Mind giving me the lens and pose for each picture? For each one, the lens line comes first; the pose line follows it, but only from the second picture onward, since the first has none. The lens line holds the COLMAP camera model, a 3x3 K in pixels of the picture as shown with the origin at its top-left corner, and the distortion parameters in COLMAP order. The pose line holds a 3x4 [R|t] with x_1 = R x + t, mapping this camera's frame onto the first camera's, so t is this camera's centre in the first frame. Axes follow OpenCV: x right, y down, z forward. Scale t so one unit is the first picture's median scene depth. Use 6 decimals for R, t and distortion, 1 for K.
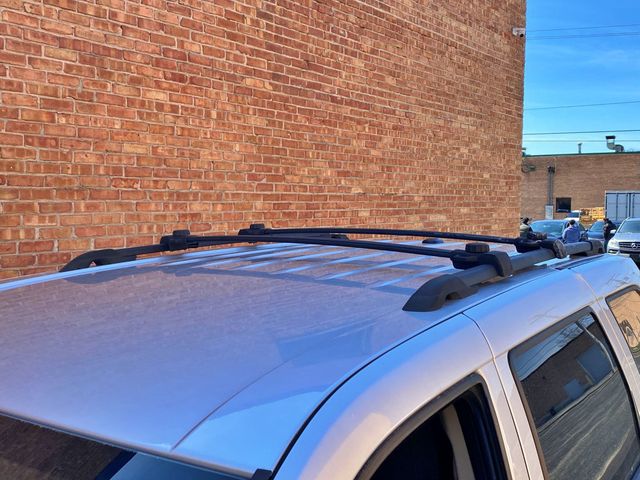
lens RADIAL K [[677.3, 0, 320.0], [0, 677.3, 240.0], [0, 0, 1]] dist [0.247747, -0.675260]
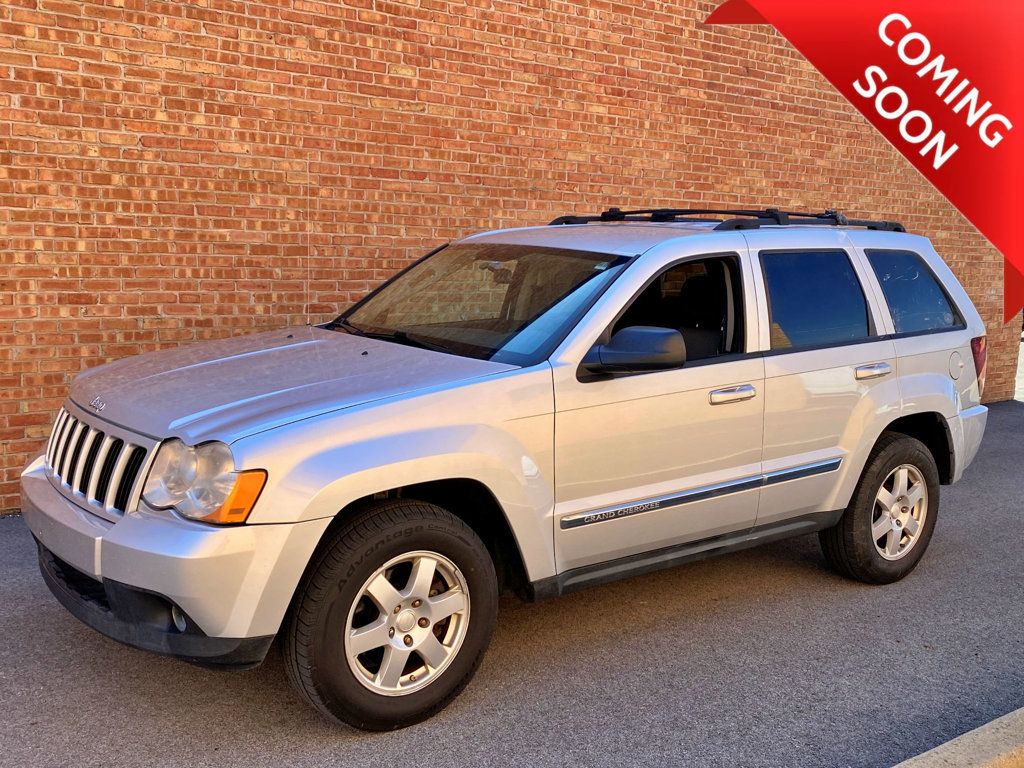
lens RADIAL K [[1055.5, 0, 512.0], [0, 1055.5, 384.0], [0, 0, 1]] dist [0.100256, -0.212123]
pose [[0.958655, 0.064871, -0.277079, 0.128733], [-0.045649, 0.996117, 0.075275, 0.105008], [0.280886, -0.059515, 0.957894, -0.672448]]
